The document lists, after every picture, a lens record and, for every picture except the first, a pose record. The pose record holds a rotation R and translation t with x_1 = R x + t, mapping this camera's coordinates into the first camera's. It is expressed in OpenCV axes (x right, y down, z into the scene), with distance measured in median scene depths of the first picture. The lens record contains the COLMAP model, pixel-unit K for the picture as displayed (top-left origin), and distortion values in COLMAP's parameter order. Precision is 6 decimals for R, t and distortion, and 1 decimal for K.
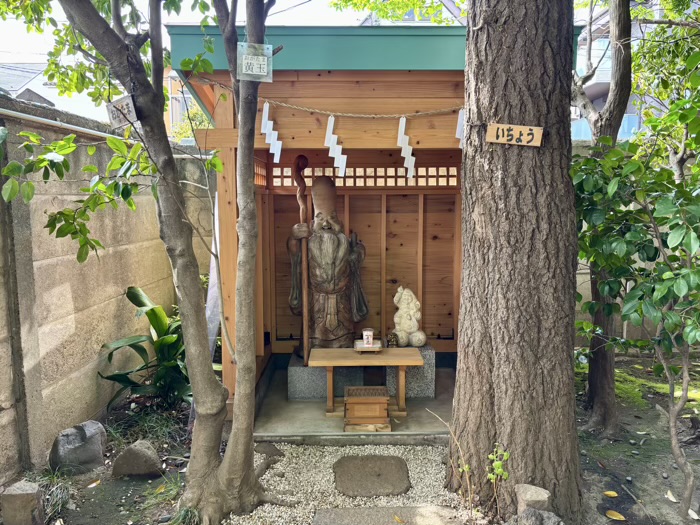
lens RADIAL K [[531.0, 0, 350.7], [0, 531.0, 264.1], [0, 0, 1]] dist [0.043434, -0.010383]
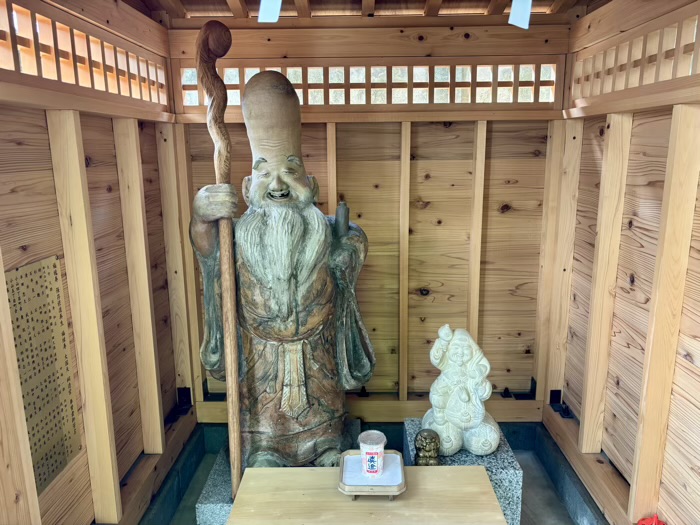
lens RADIAL K [[531.0, 0, 349.8], [0, 531.0, 259.2], [0, 0, 1]] dist [0.043434, -0.010383]
pose [[0.999764, -0.001956, -0.021635, 0.021941], [0.003752, 0.996521, 0.083261, -0.048595], [0.021397, -0.083323, 0.996293, 0.531159]]
